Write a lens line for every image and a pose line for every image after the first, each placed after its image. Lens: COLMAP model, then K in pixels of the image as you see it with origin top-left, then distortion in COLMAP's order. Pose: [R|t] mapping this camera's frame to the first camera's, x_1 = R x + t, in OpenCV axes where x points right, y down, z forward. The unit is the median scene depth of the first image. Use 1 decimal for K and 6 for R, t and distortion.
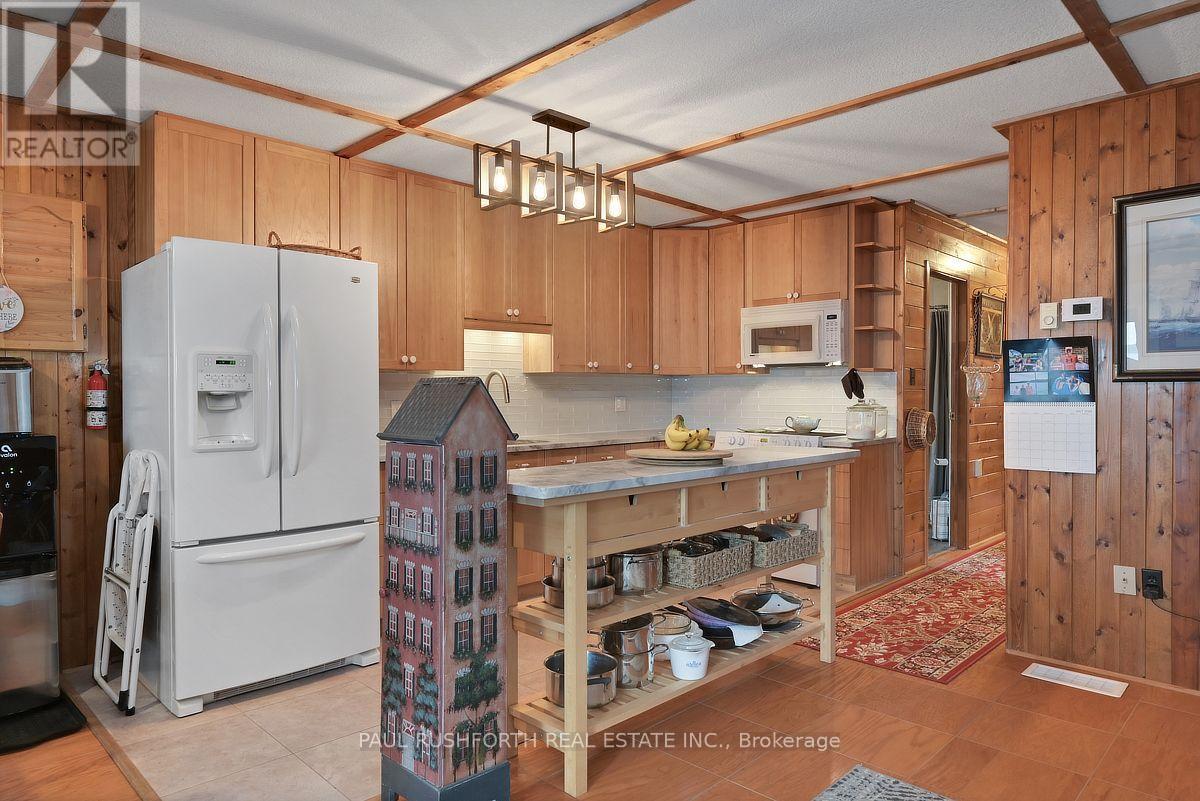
lens RADIAL K [[749.4, 0, 600.0], [0, 749.4, 400.5], [0, 0, 1]] dist [-0.003289, -0.000353]
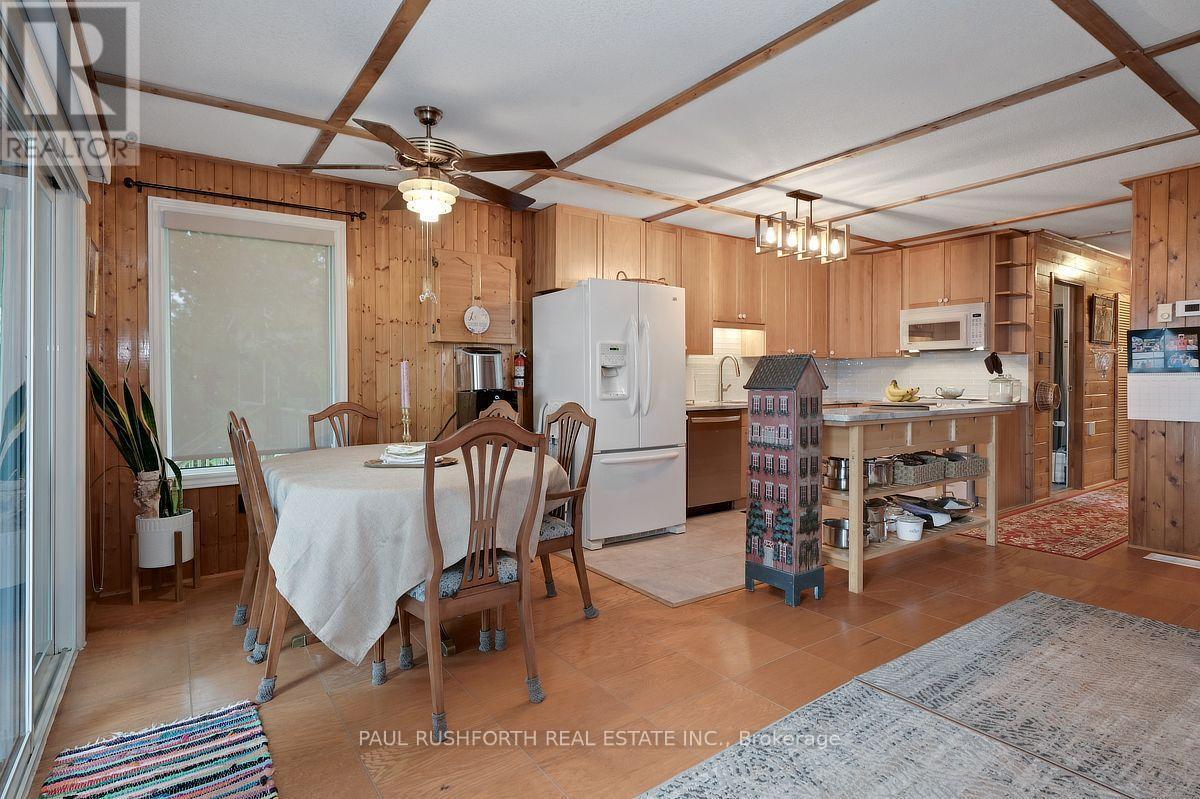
lens RADIAL K [[603.1, 0, 586.6], [0, 603.1, 384.4], [0, 0, 1]] dist [-0.003096, -0.000491]
pose [[0.979879, 0.003771, -0.199558, -0.258251], [-0.003793, 0.999993, 0.000271, 0.028408], [0.199558, 0.000491, 0.979886, -0.353776]]
